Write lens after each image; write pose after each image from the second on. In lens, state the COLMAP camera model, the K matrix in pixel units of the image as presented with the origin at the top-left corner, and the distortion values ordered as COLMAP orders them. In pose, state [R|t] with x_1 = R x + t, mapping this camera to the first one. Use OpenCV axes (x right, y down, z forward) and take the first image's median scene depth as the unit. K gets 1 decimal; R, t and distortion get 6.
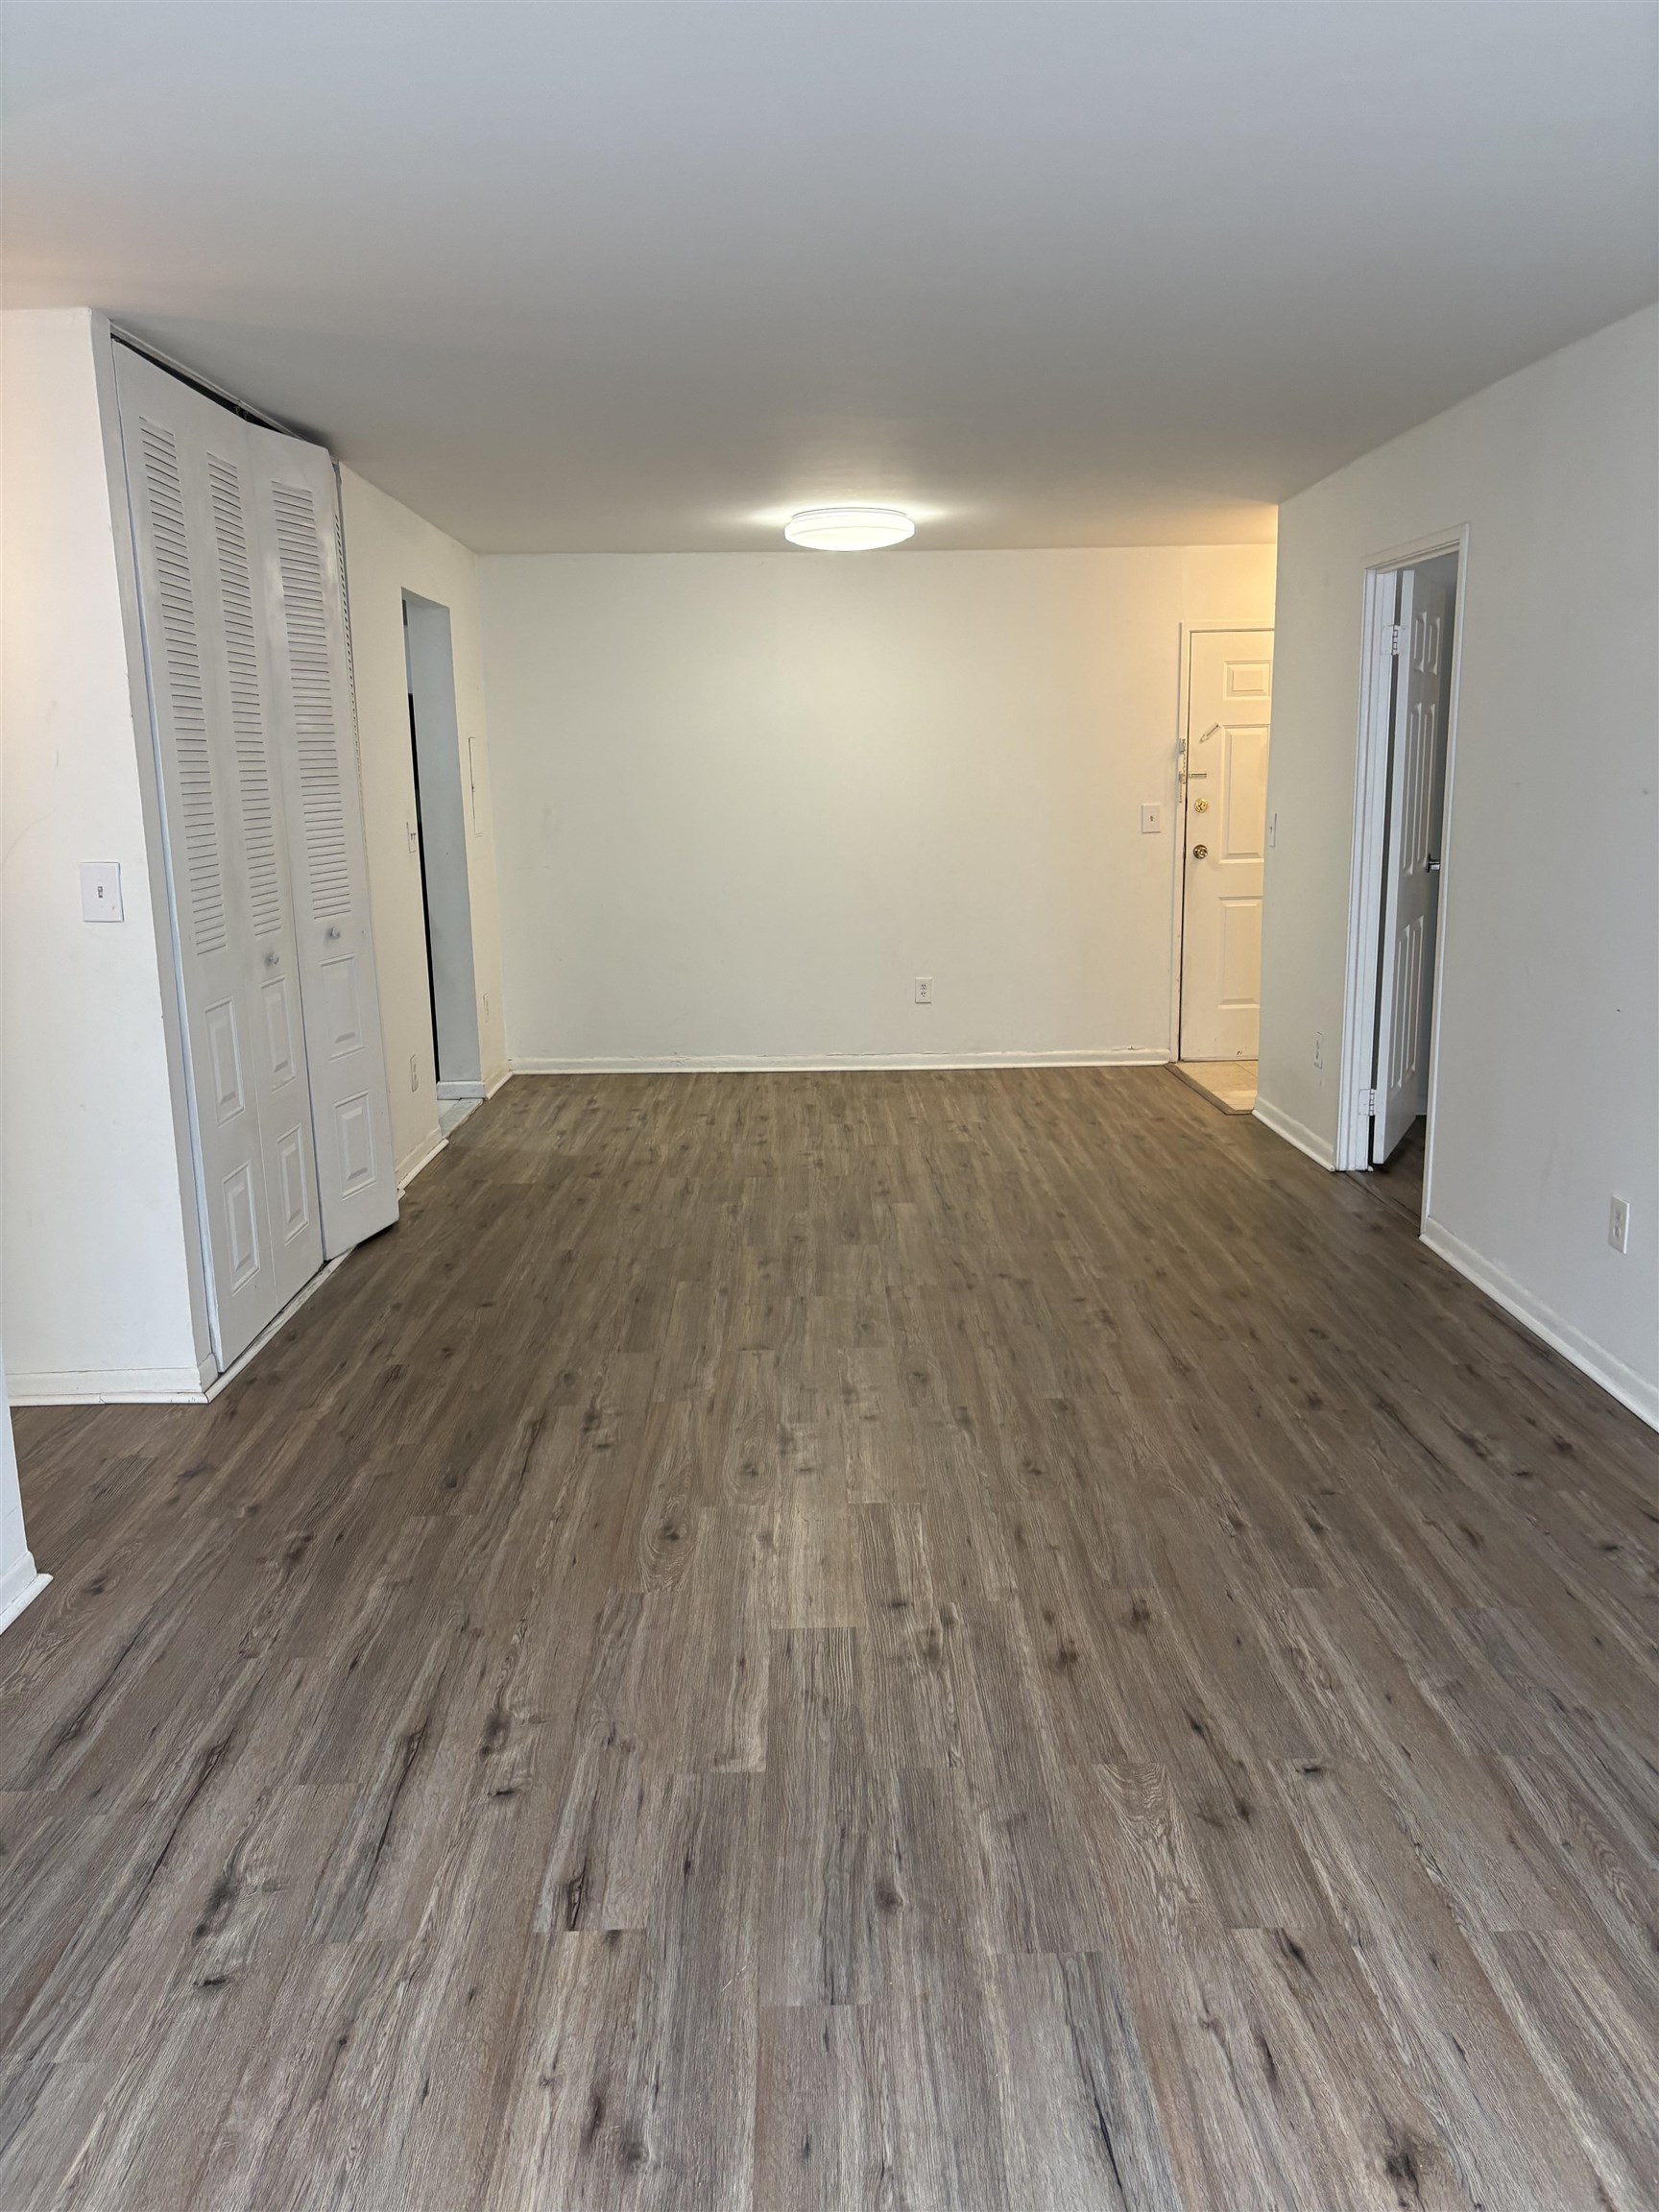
lens RADIAL K [[1654.4, 0, 829.5], [0, 1654.4, 1106.0], [0, 0, 1]] dist [0.043702, -0.033224]
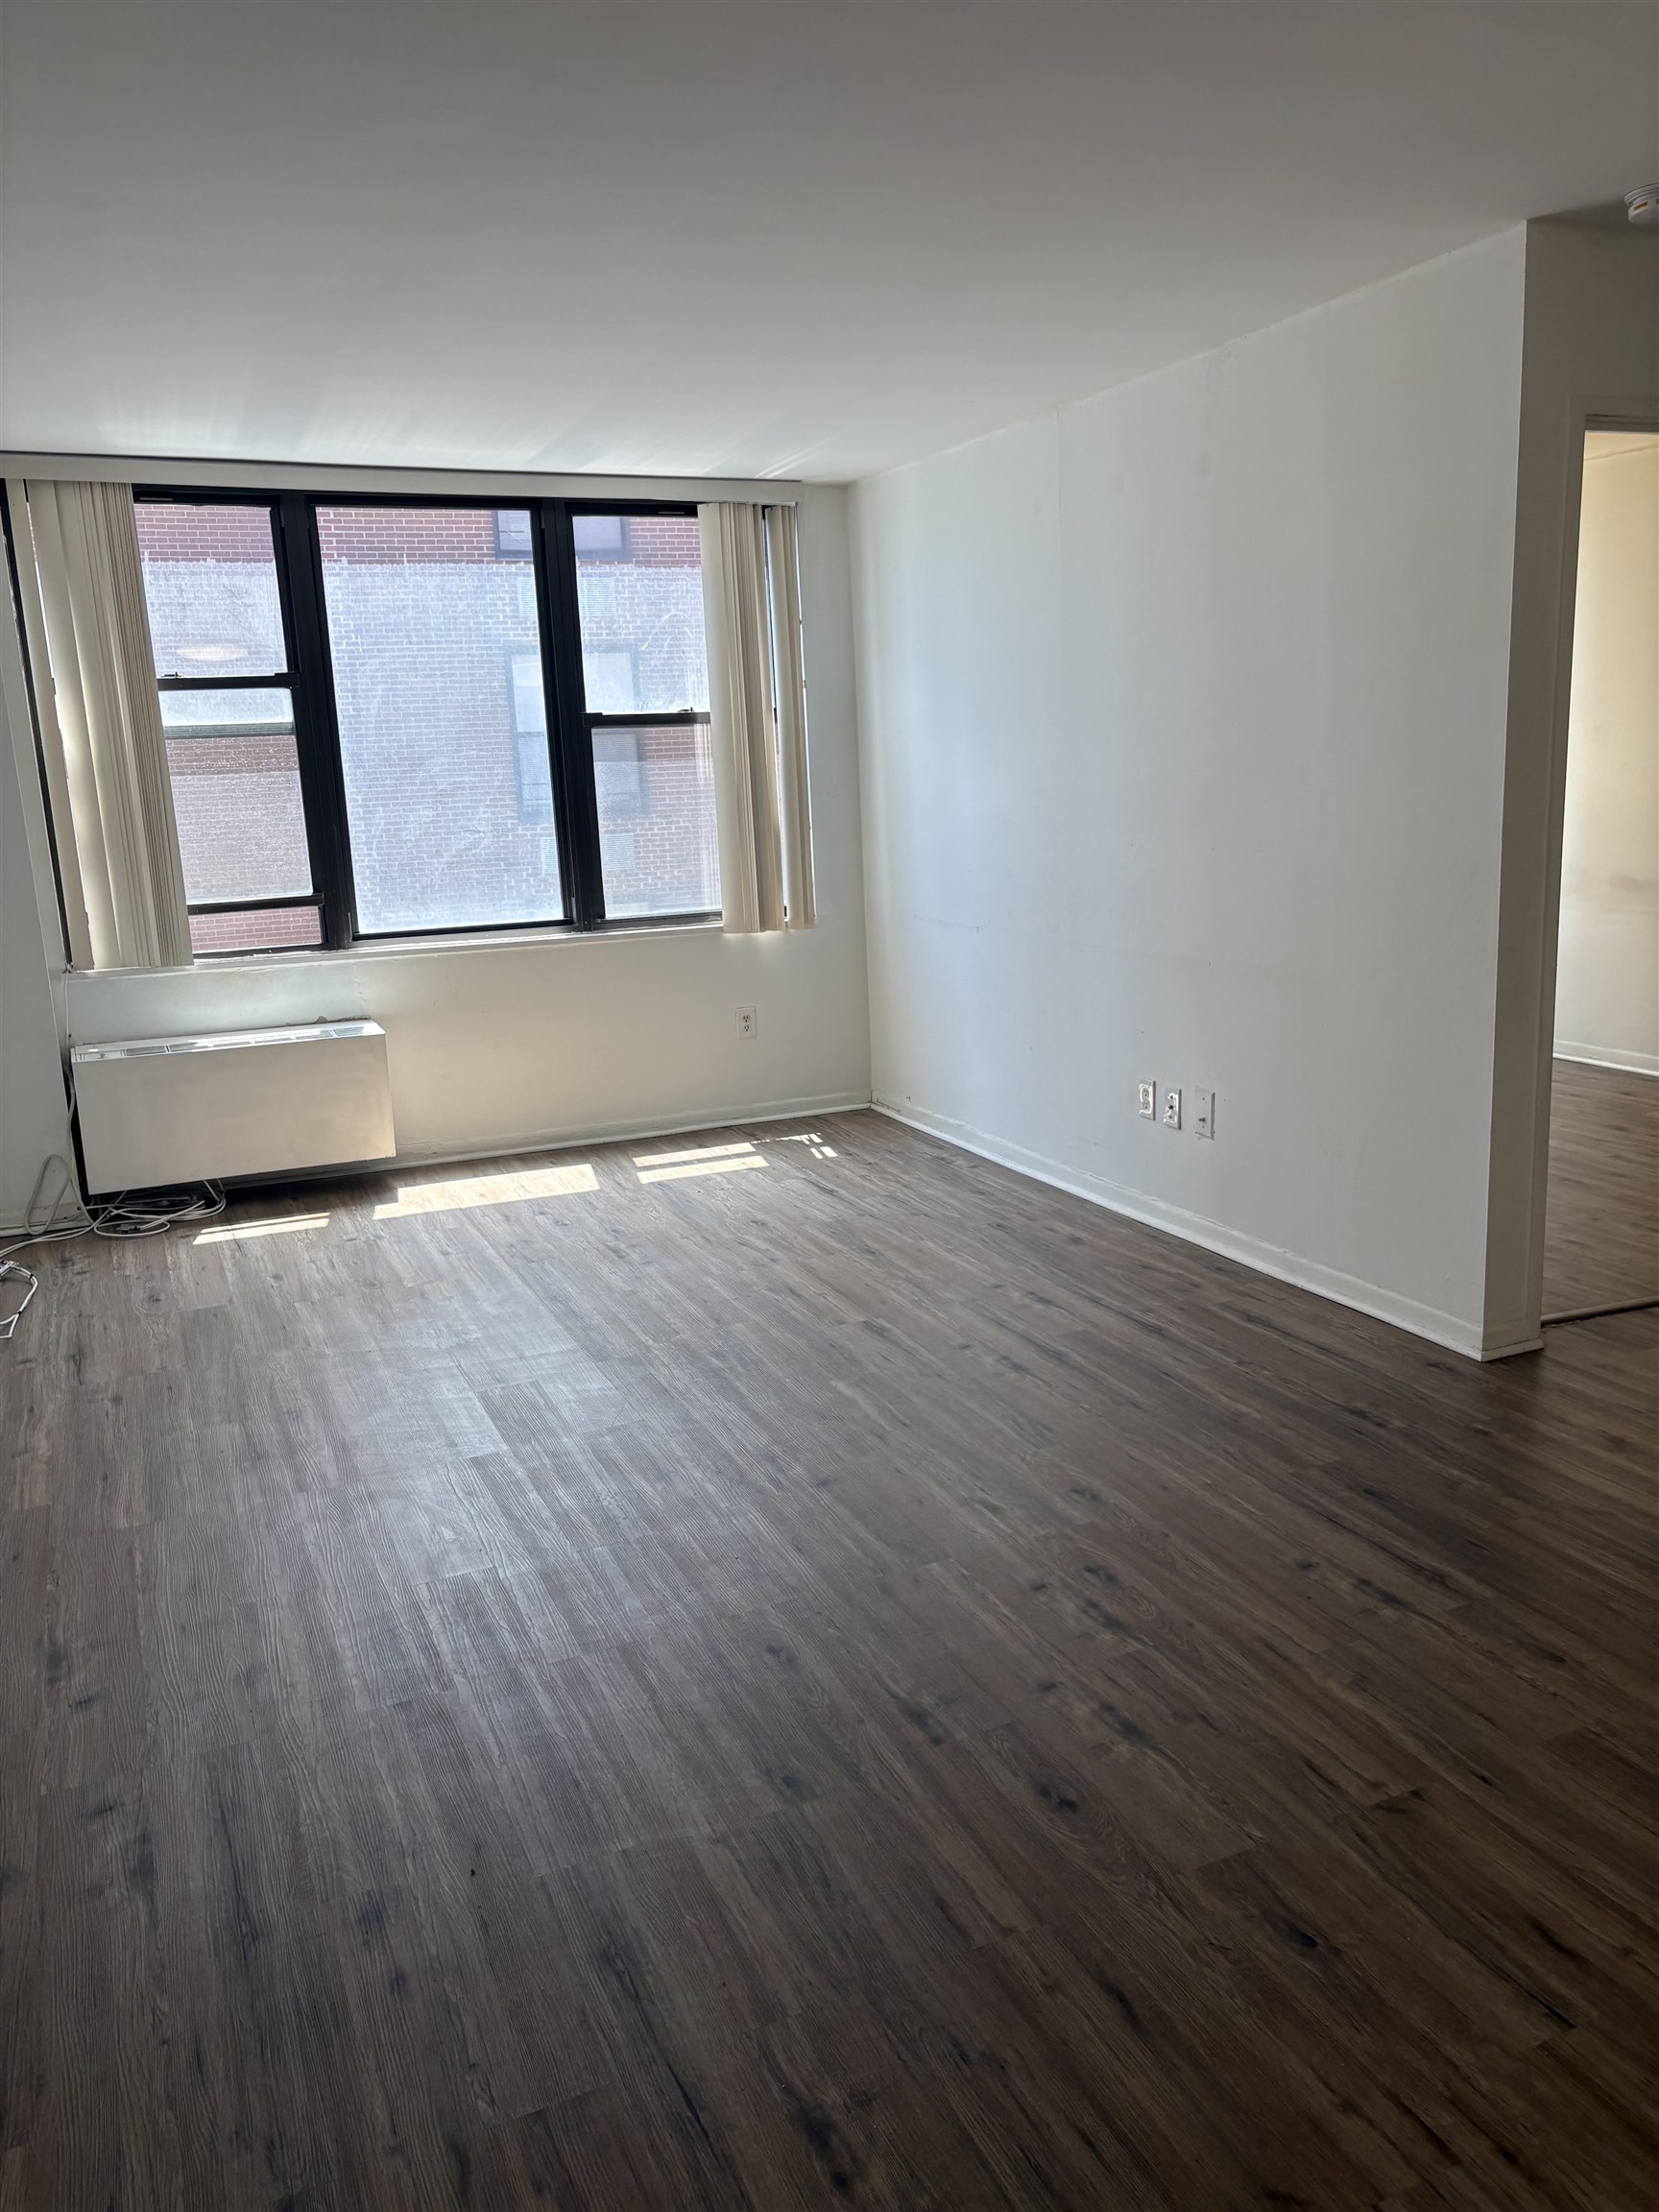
lens RADIAL K [[1654.4, 0, 829.5], [0, 1654.4, 1106.0], [0, 0, 1]] dist [0.043702, -0.033224]
pose [[-0.919645, 0.137094, -0.368045, 0.321370], [-0.023788, 0.915935, 0.400621, -0.296000], [0.392029, 0.377184, -0.839074, 1.434328]]
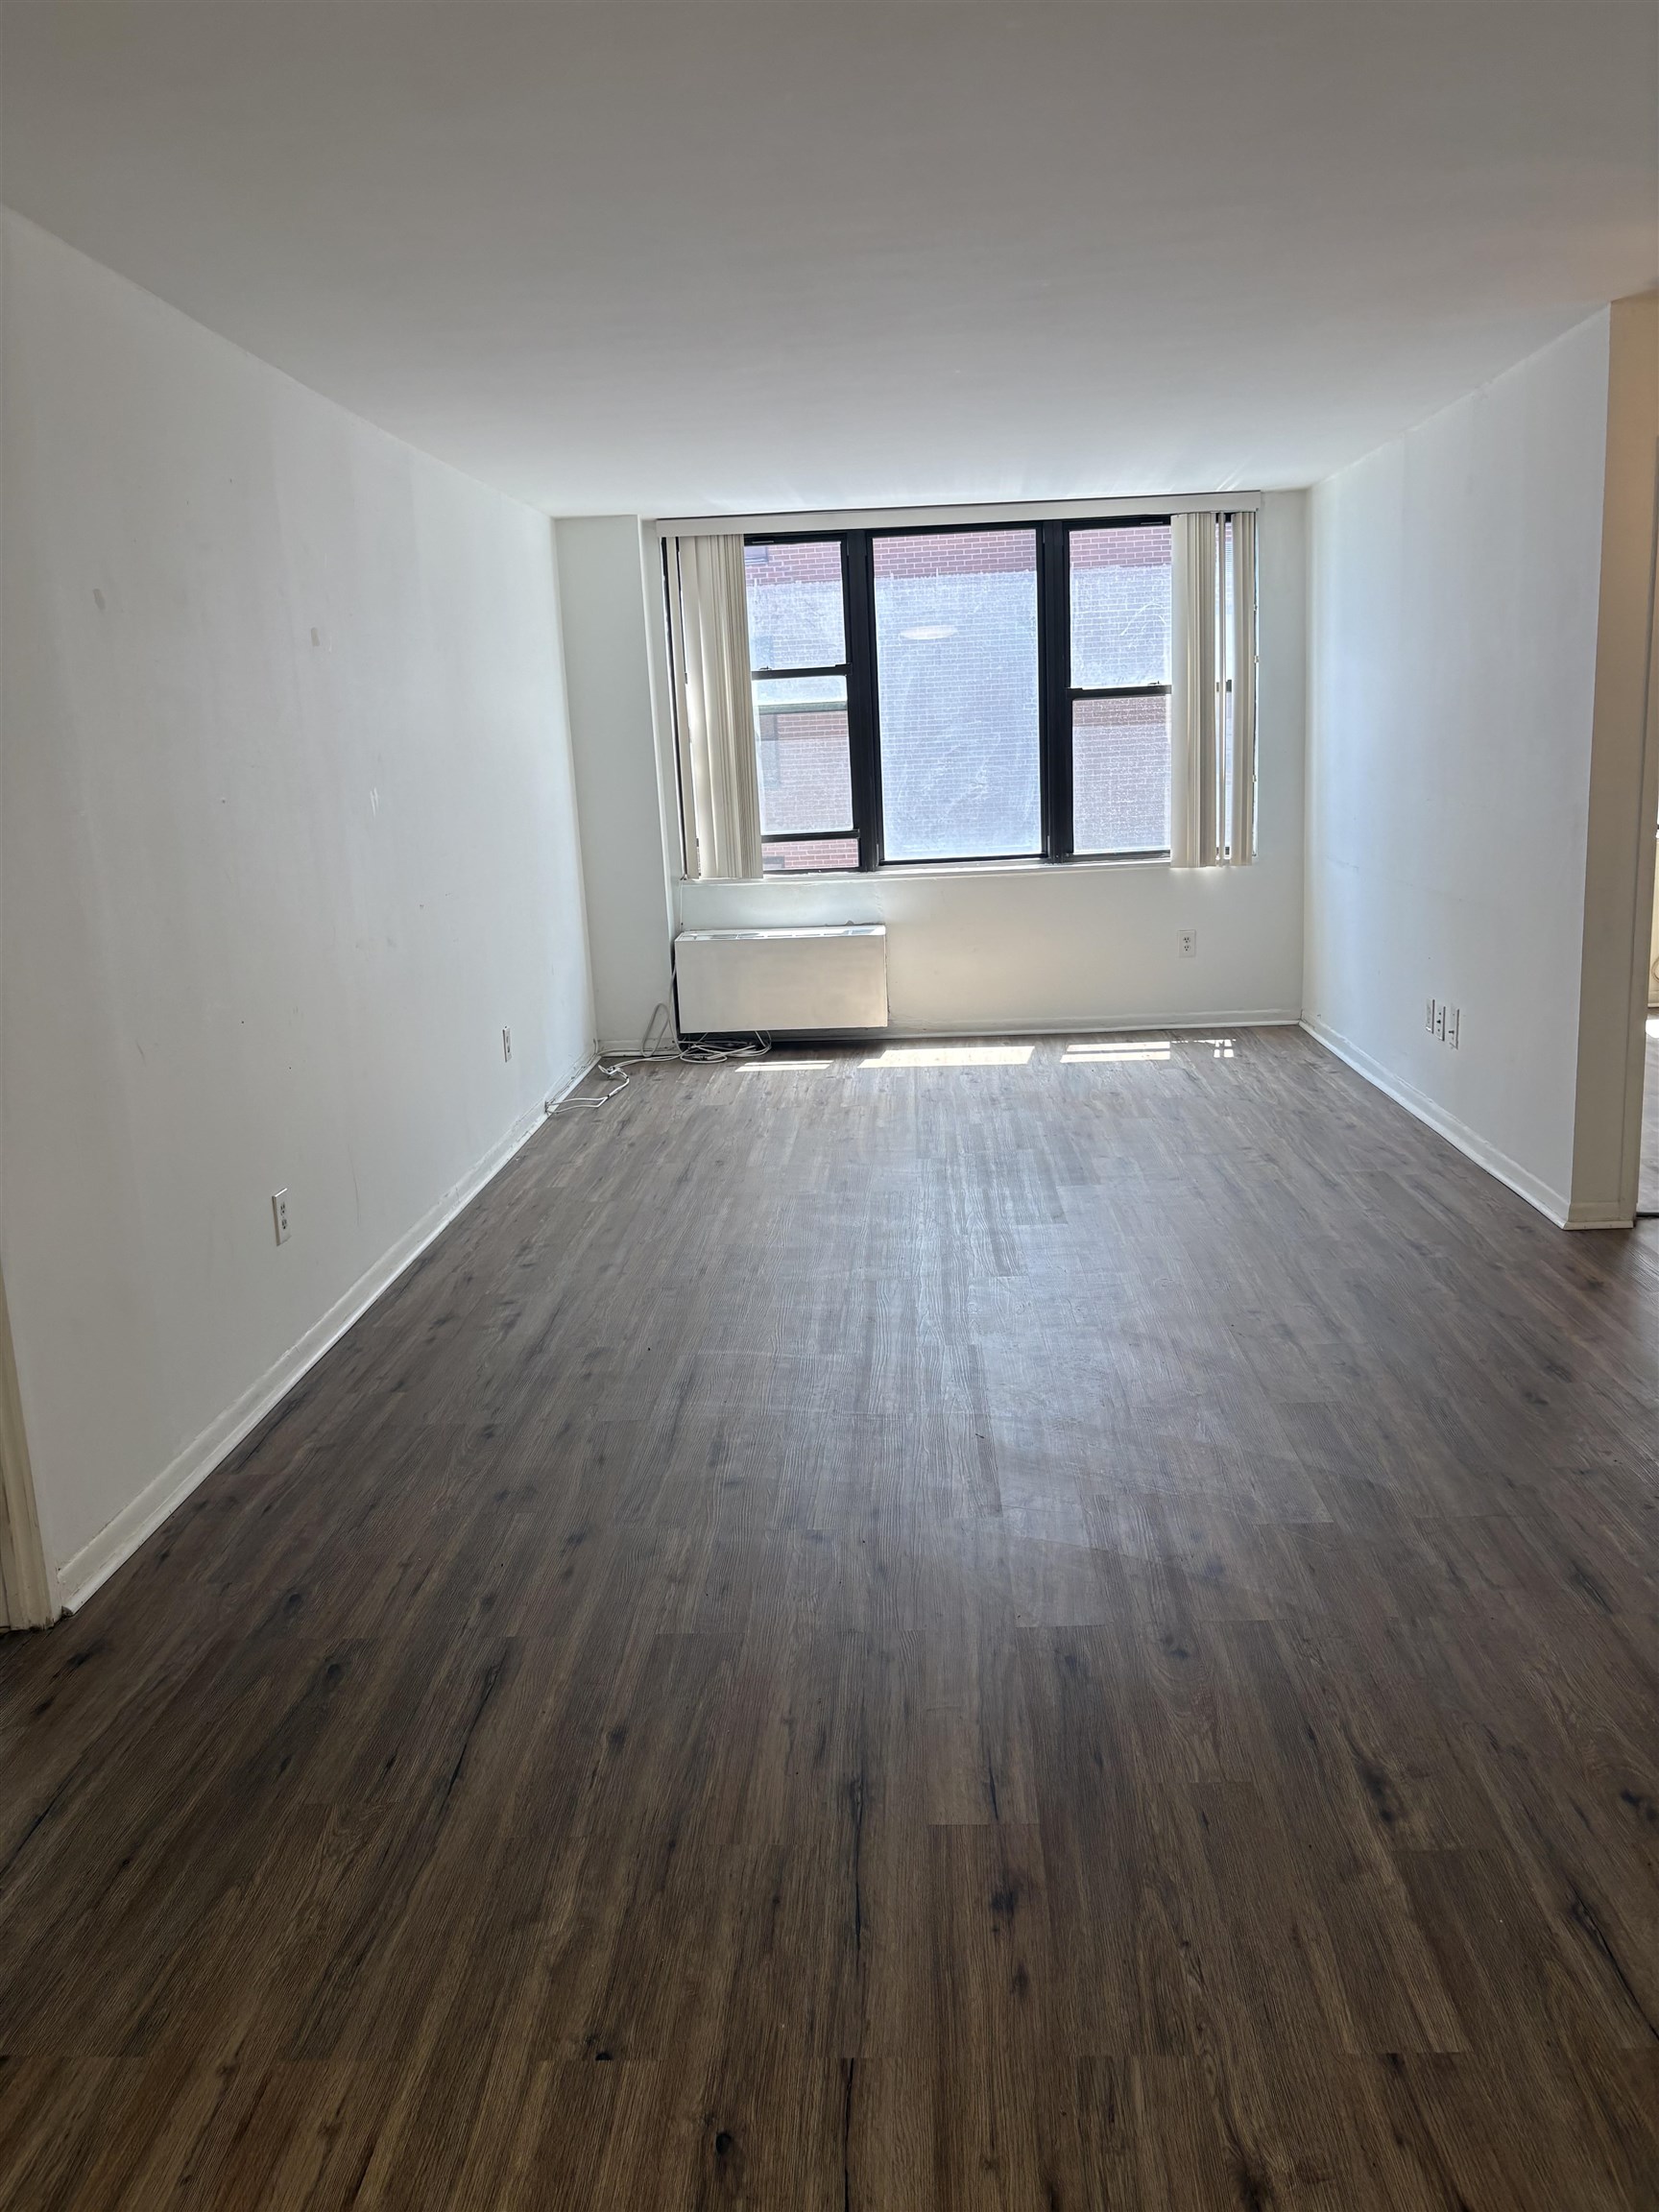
lens RADIAL K [[1654.4, 0, 829.5], [0, 1654.4, 1106.0], [0, 0, 1]] dist [0.043702, -0.033224]
pose [[-0.995607, 0.049687, 0.079364, 0.051703], [0.078370, 0.906025, 0.415905, -0.395045], [-0.051241, 0.420298, -0.905938, 1.897021]]
